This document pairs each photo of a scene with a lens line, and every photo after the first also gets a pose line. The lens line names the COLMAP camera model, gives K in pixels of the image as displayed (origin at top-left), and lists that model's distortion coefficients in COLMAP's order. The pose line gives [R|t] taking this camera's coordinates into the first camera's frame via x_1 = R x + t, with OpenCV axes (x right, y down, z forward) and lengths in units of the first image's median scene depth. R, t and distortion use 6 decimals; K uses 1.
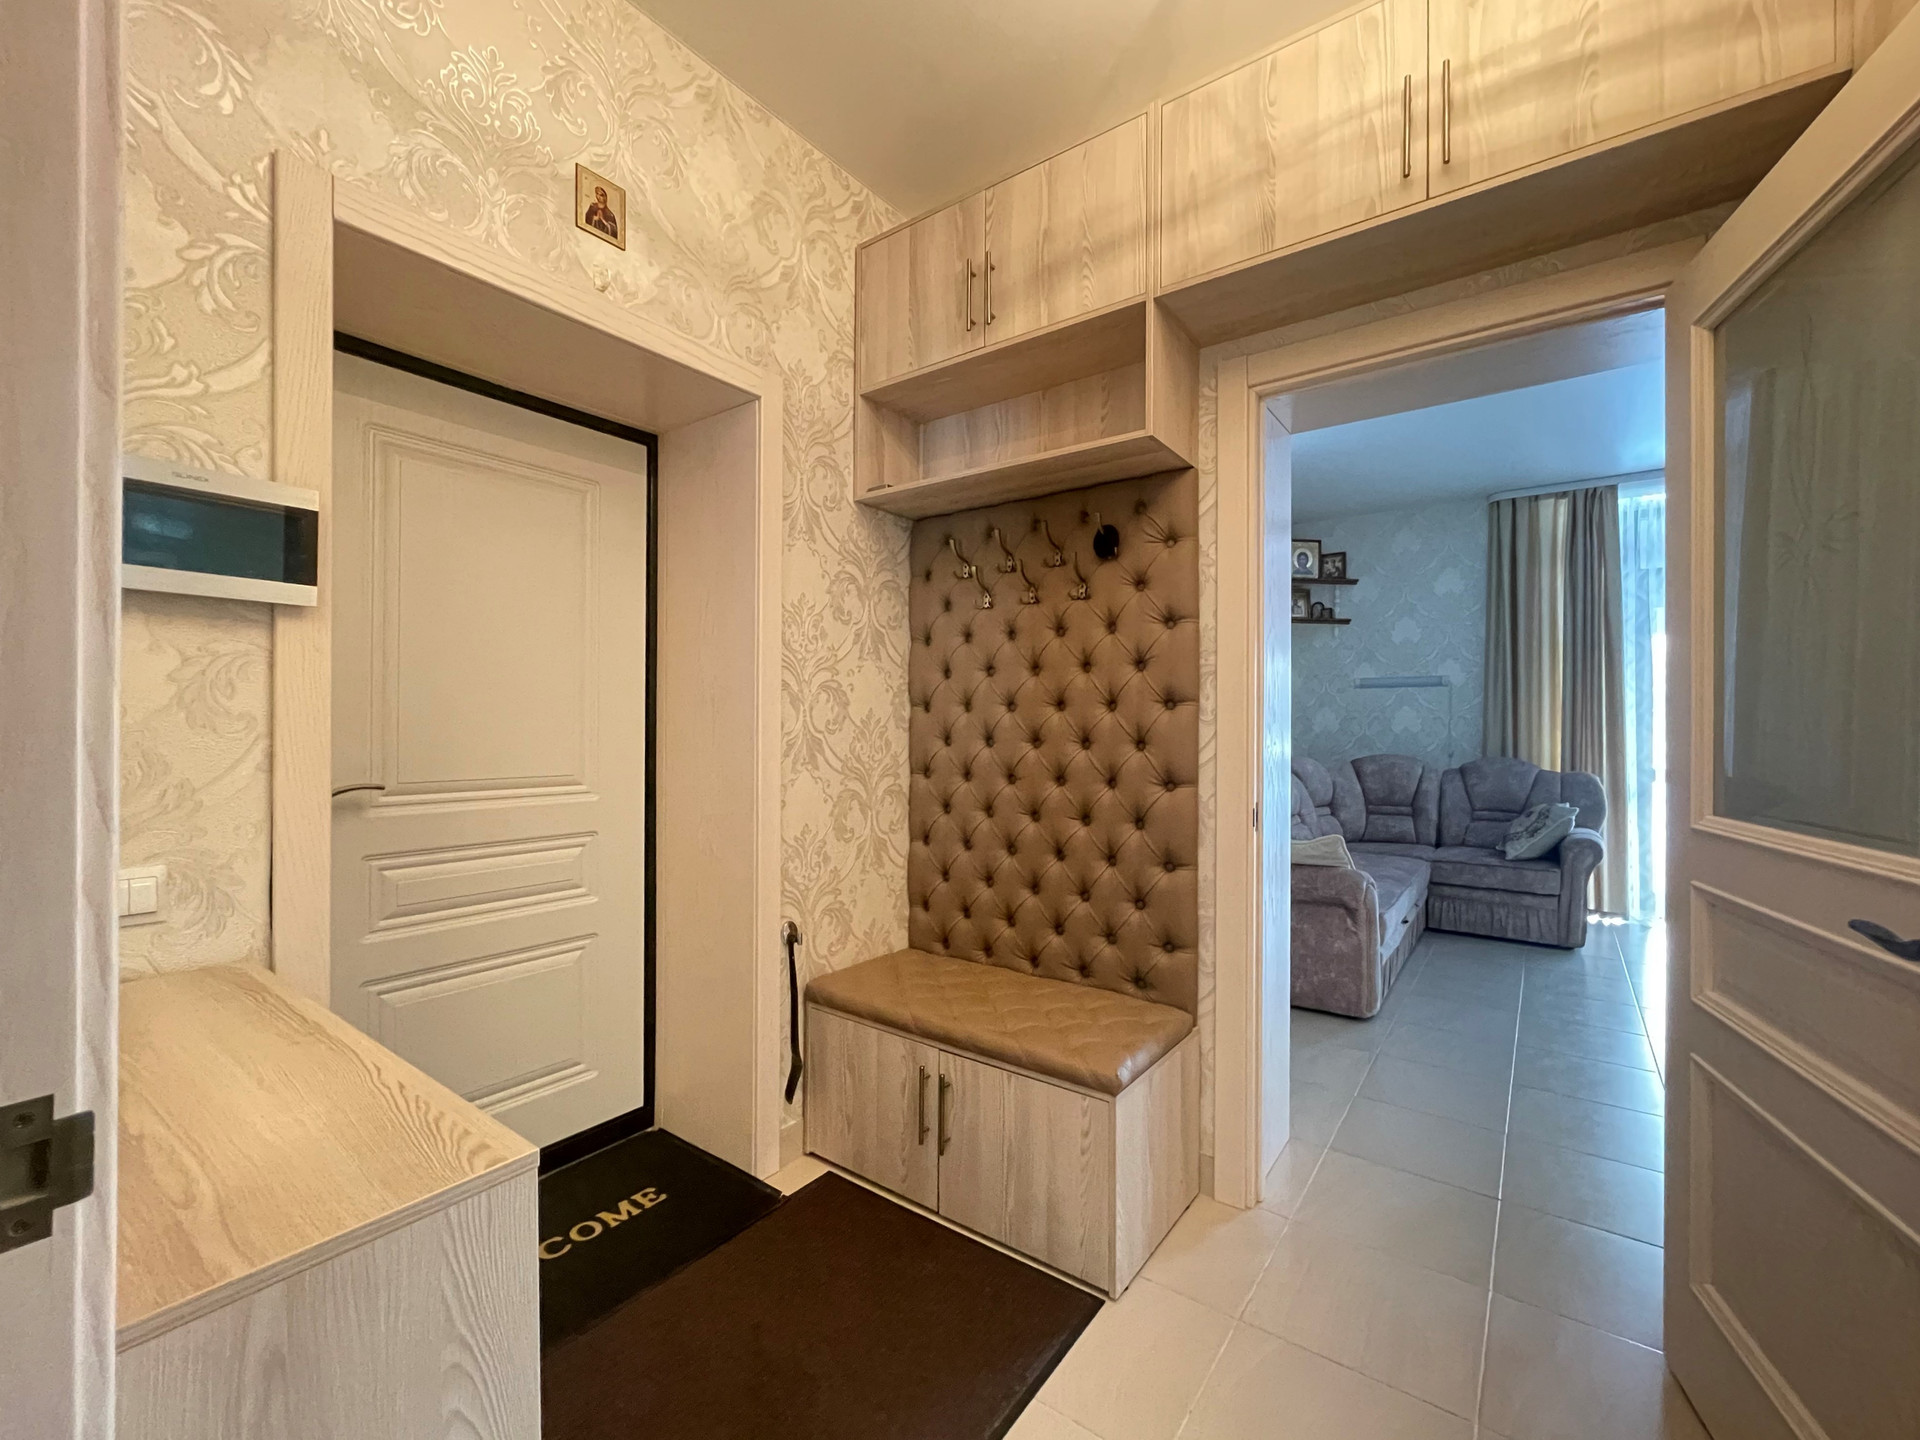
lens RADIAL K [[785.5, 0, 957.2], [0, 785.5, 723.7], [0, 0, 1]] dist [-0.003377, 0.000208]
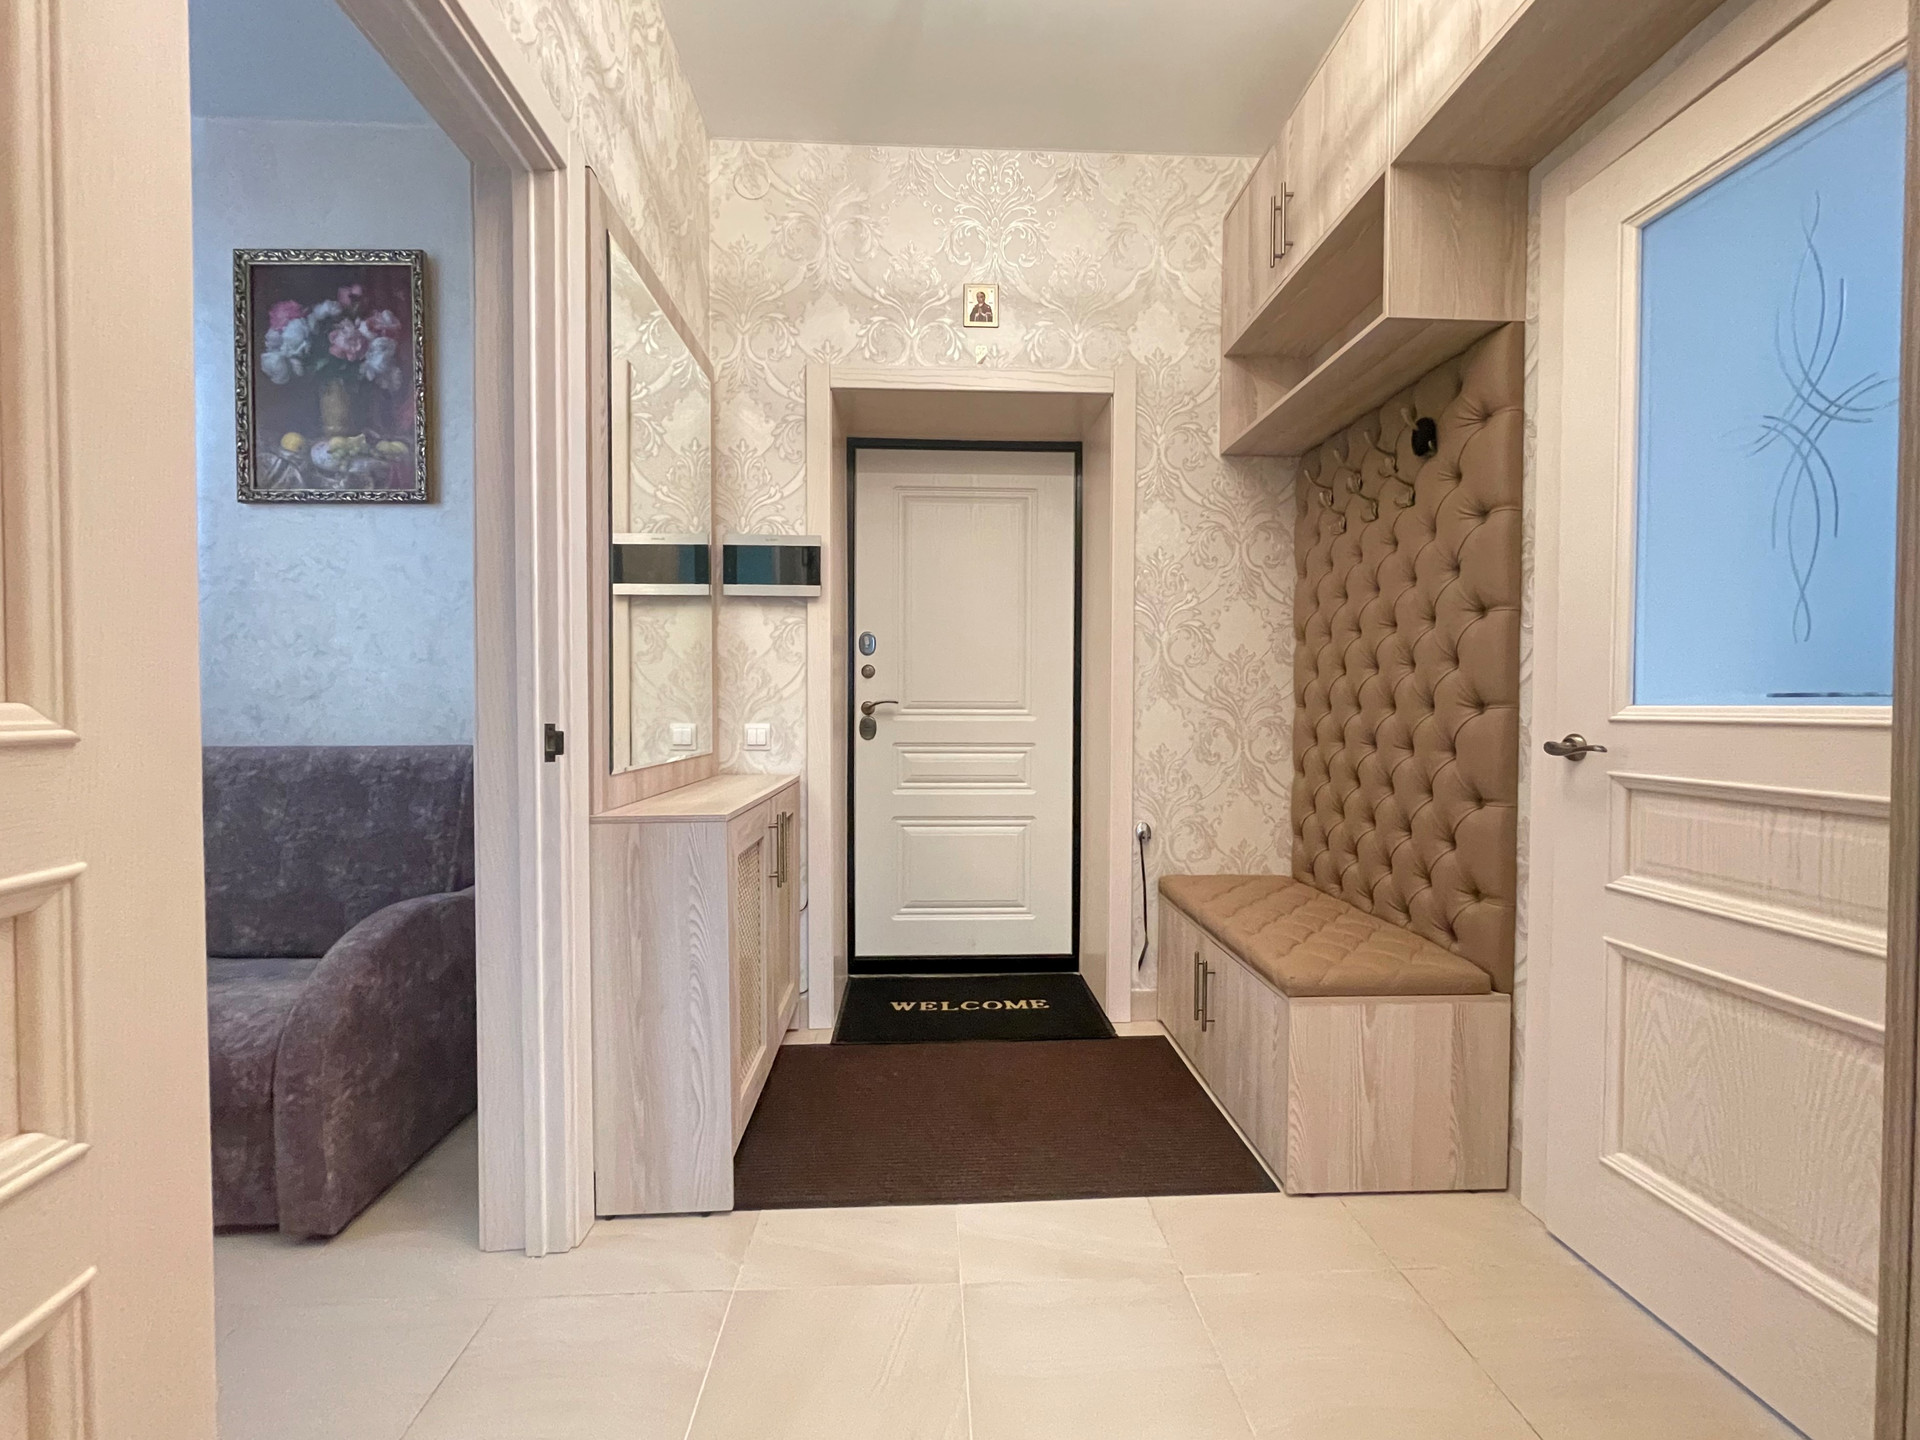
lens RADIAL K [[785.5, 0, 964.1], [0, 785.5, 720.3], [0, 0, 1]] dist [-0.003377, 0.000208]
pose [[0.641398, 0.014206, -0.767077, 0.568072], [0.001971, 0.999795, 0.020164, 0.074939], [0.767206, -0.014445, 0.641239, 0.019837]]
